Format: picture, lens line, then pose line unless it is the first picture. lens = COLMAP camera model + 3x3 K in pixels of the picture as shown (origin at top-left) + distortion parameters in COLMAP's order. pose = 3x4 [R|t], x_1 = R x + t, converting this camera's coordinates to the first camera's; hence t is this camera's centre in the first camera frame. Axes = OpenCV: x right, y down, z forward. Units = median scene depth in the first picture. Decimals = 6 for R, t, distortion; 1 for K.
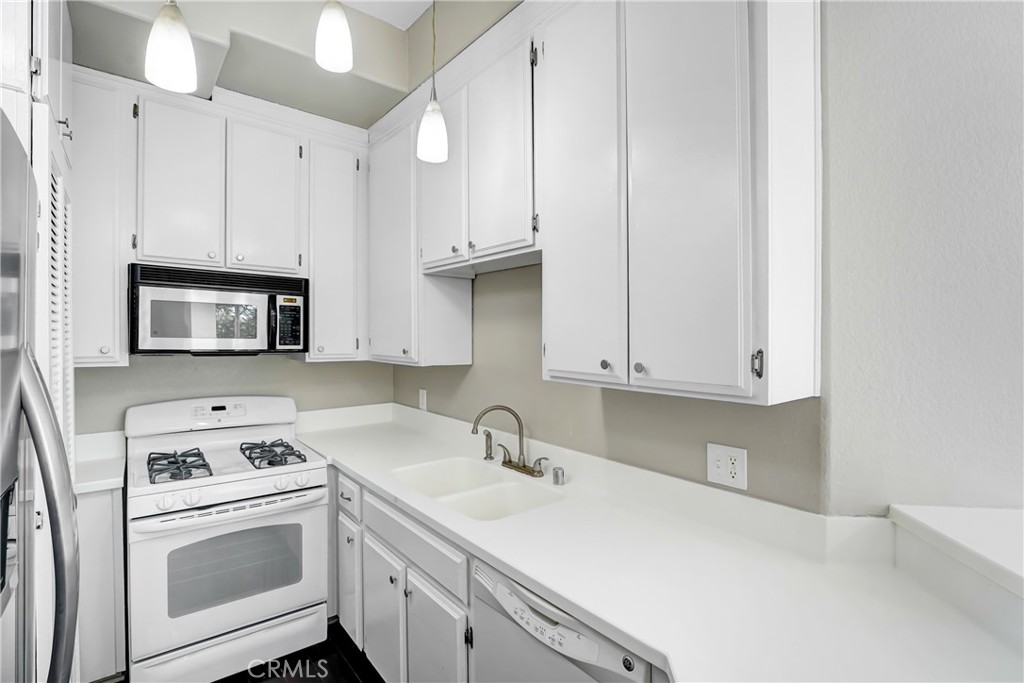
lens RADIAL K [[484.6, 0, 512.1], [0, 484.6, 341.8], [0, 0, 1]] dist [-0.006590, -0.002049]
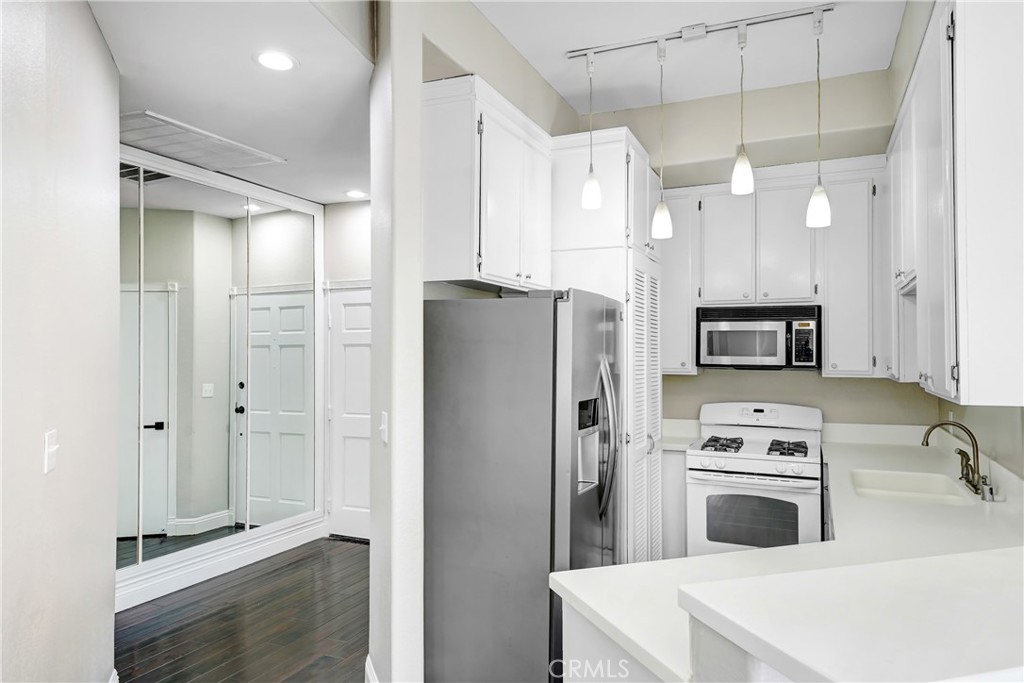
lens RADIAL K [[688.6, 0, 508.3], [0, 688.6, 340.6], [0, 0, 1]] dist [0.054127, 0.000021]
pose [[0.446627, -0.024923, -0.894373, 0.792977], [-0.004444, 0.999538, -0.030072, 0.009424], [0.894709, 0.017406, 0.446310, -0.448735]]
